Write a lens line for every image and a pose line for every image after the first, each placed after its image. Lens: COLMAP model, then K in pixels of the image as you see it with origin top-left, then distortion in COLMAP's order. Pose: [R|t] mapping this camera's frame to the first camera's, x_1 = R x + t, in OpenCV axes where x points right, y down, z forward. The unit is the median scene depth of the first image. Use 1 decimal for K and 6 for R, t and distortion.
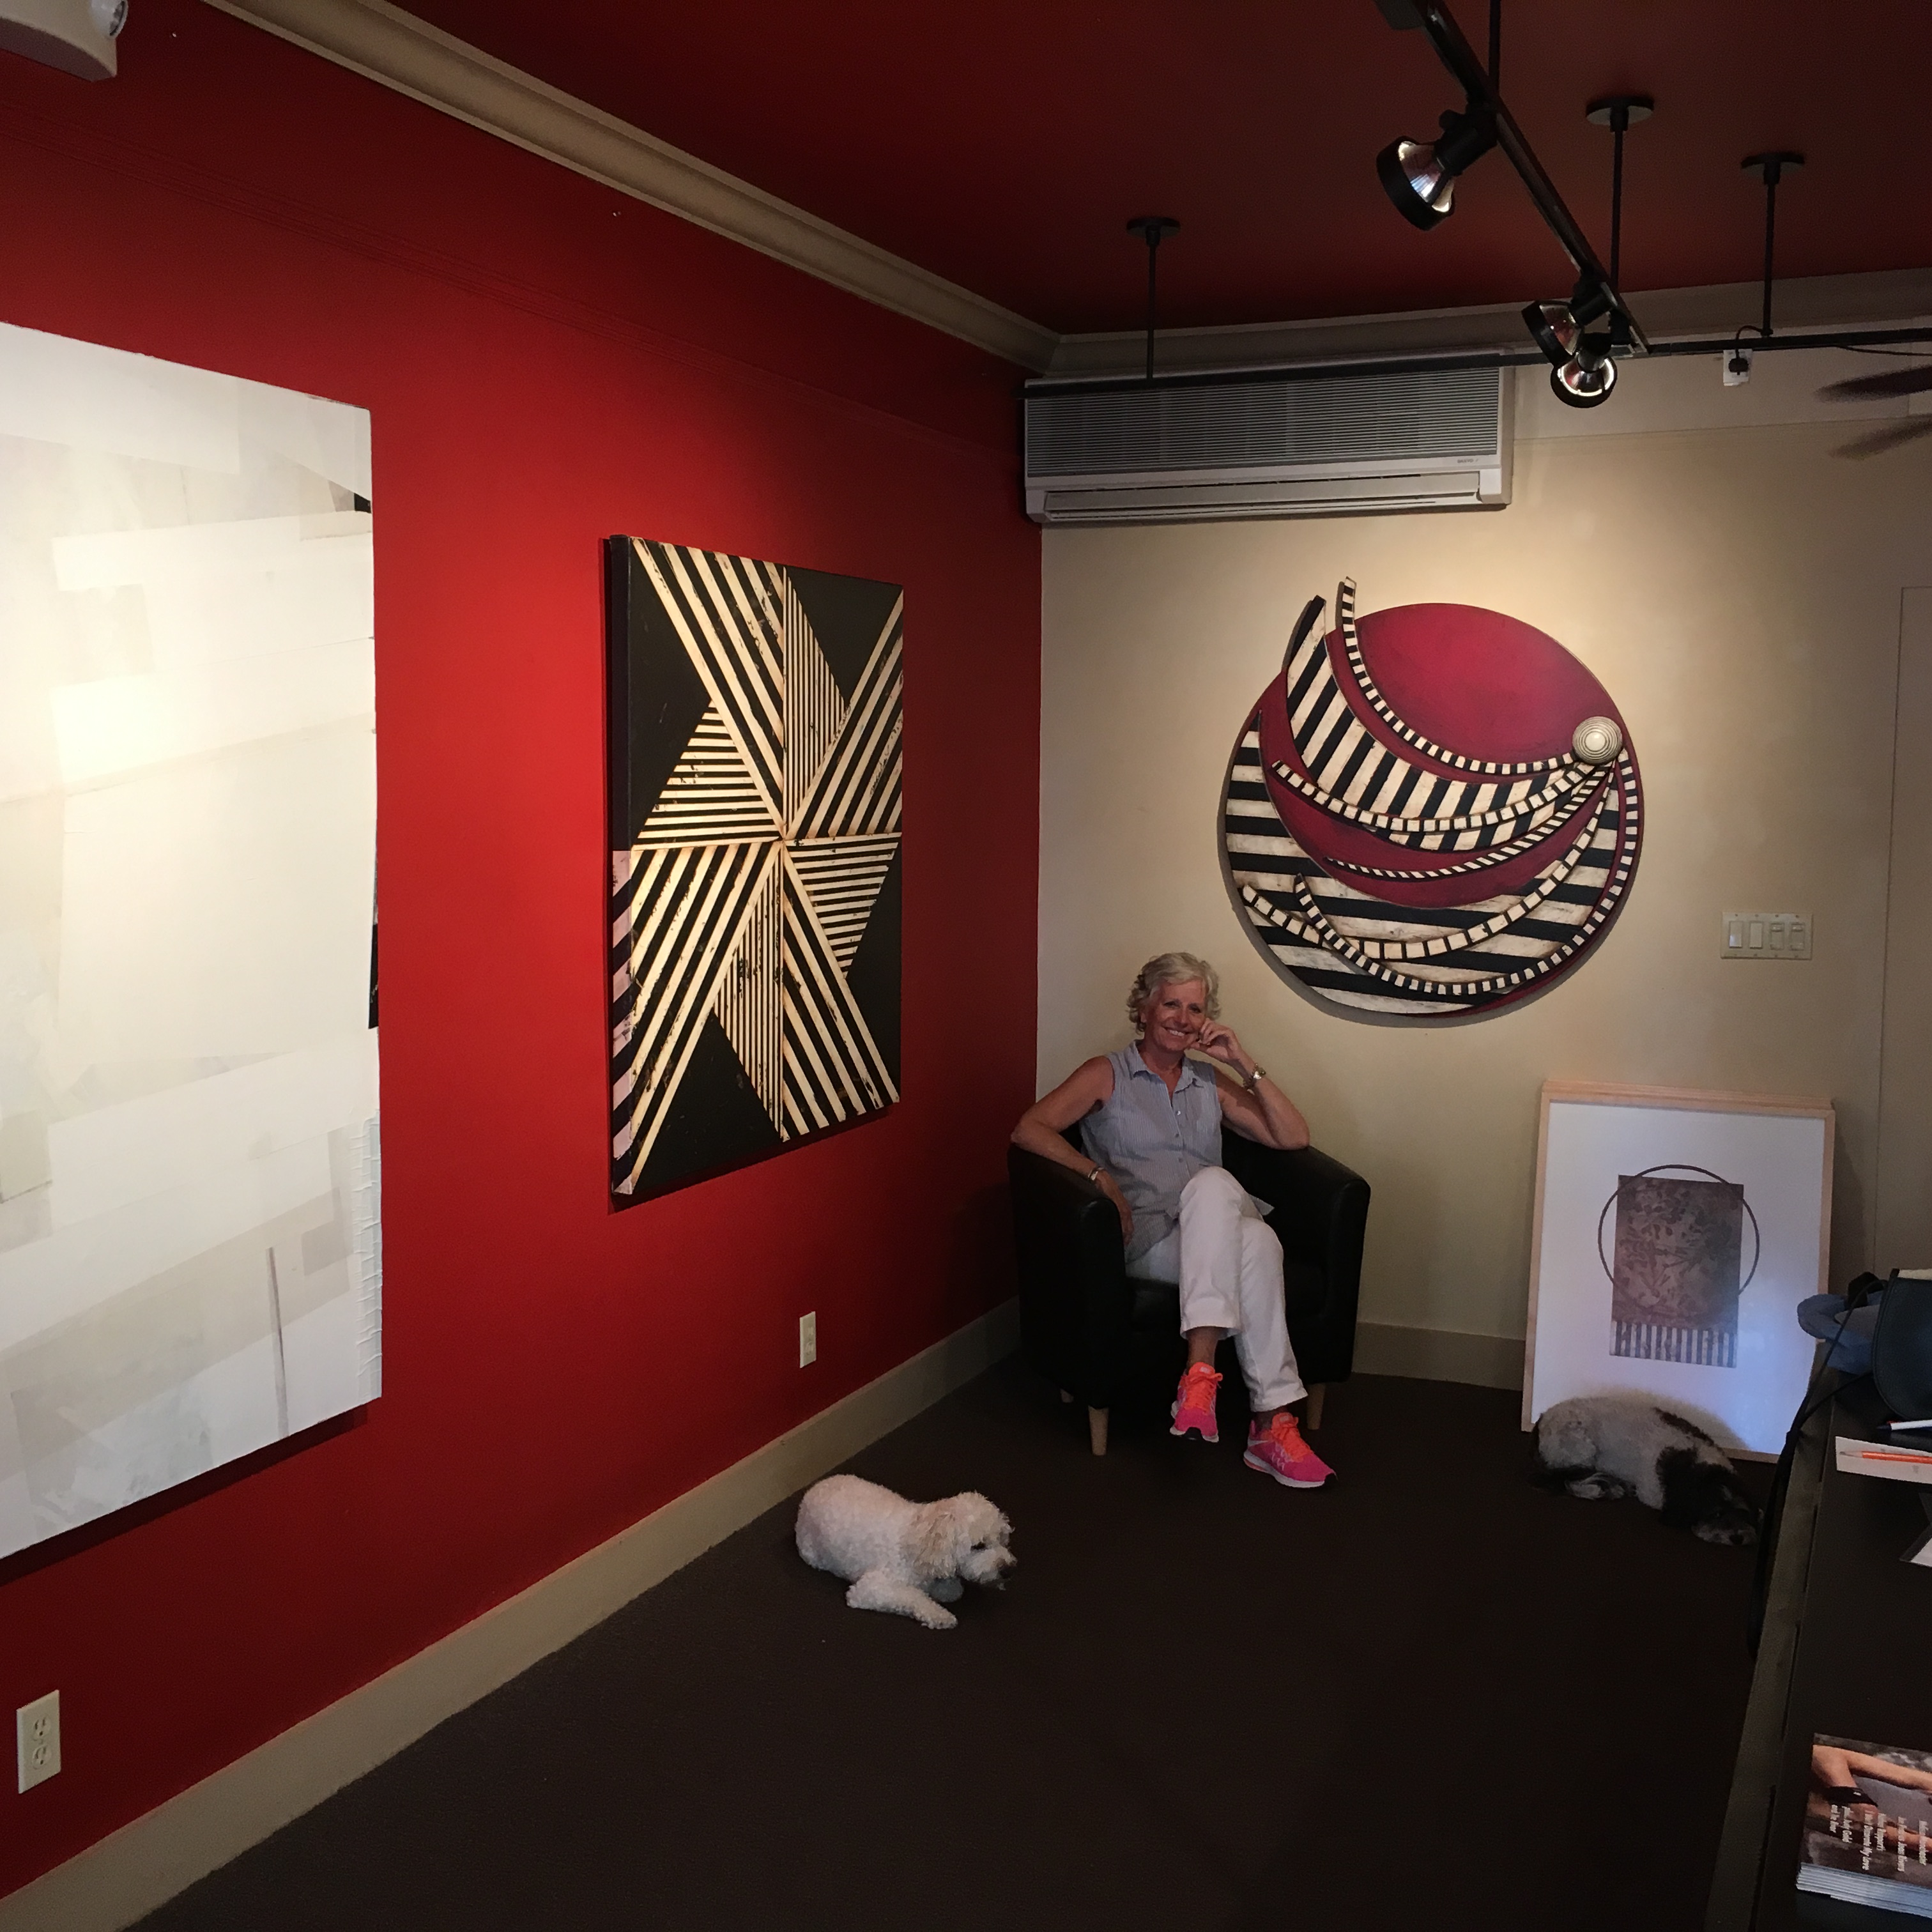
lens RADIAL K [[2191.7, 0, 966.0], [0, 2191.7, 966.0], [0, 0, 1]] dist [0.053774, -0.041321]
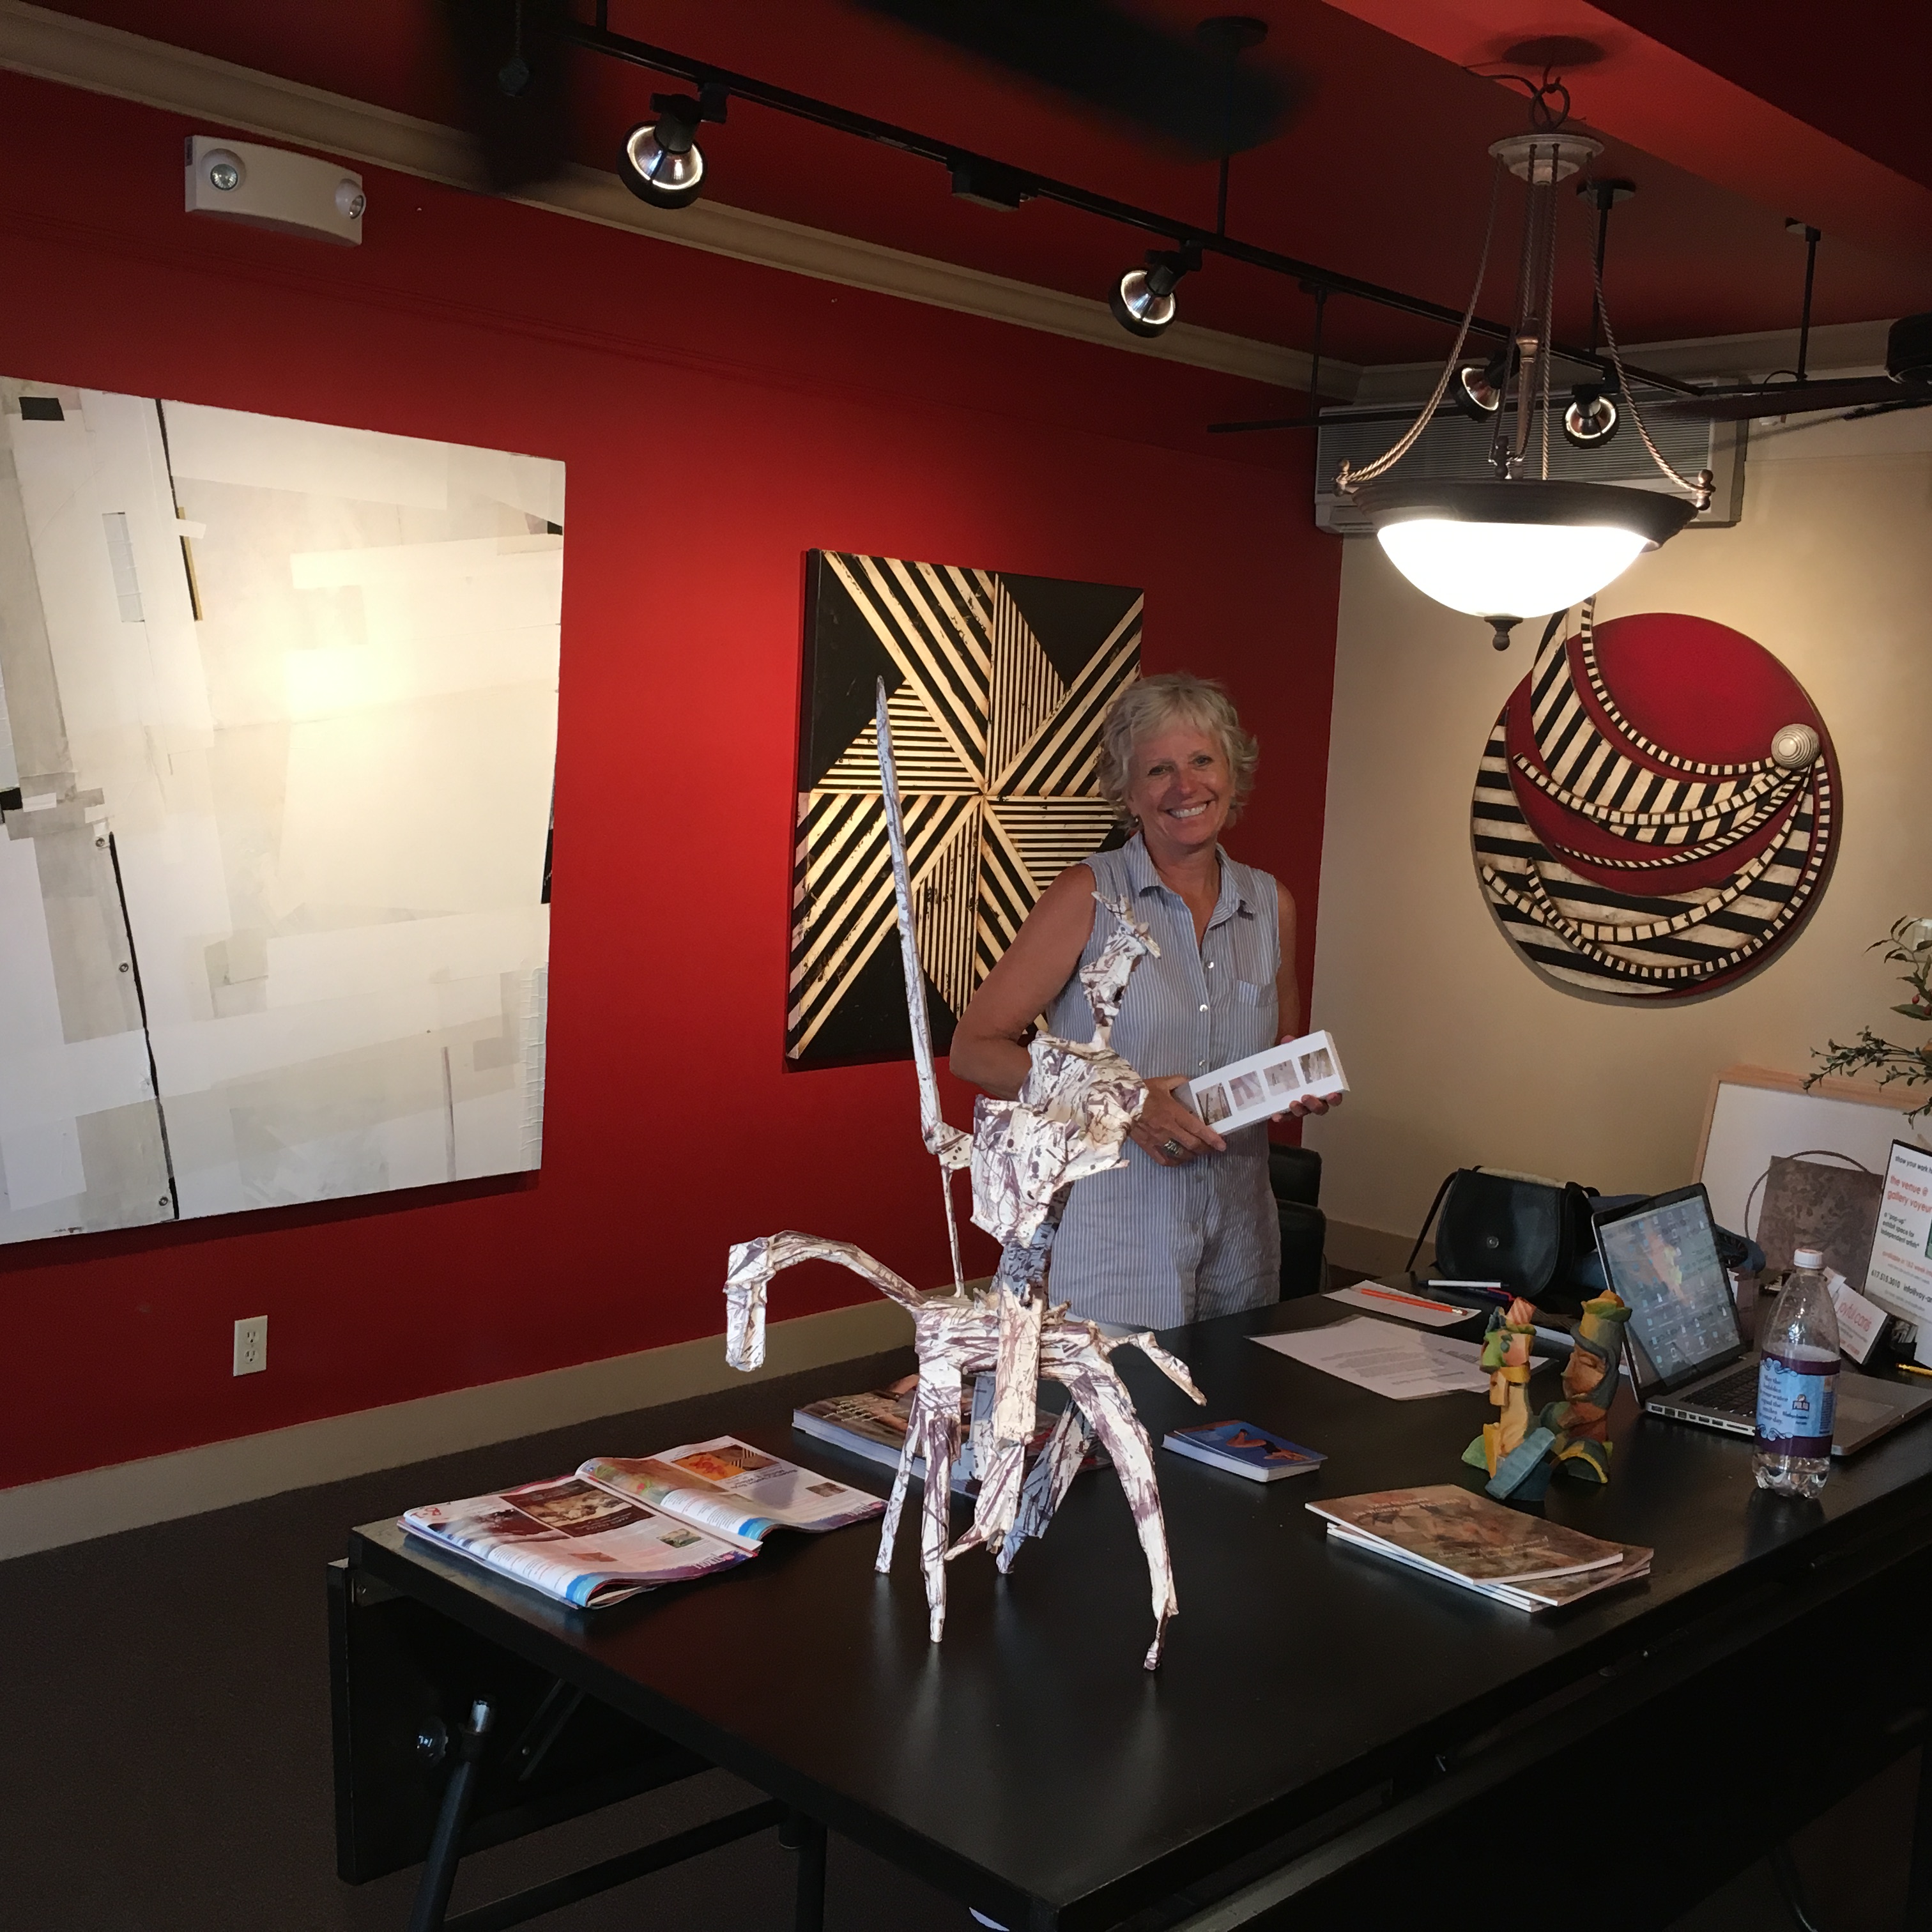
lens RADIAL K [[2191.7, 0, 966.0], [0, 2191.7, 966.0], [0, 0, 1]] dist [0.053774, -0.041321]
pose [[0.932874, 0.080092, -0.351186, 0.294643], [-0.077525, 0.996761, 0.021391, 0.010741], [0.351762, 0.007271, 0.936061, -0.131827]]
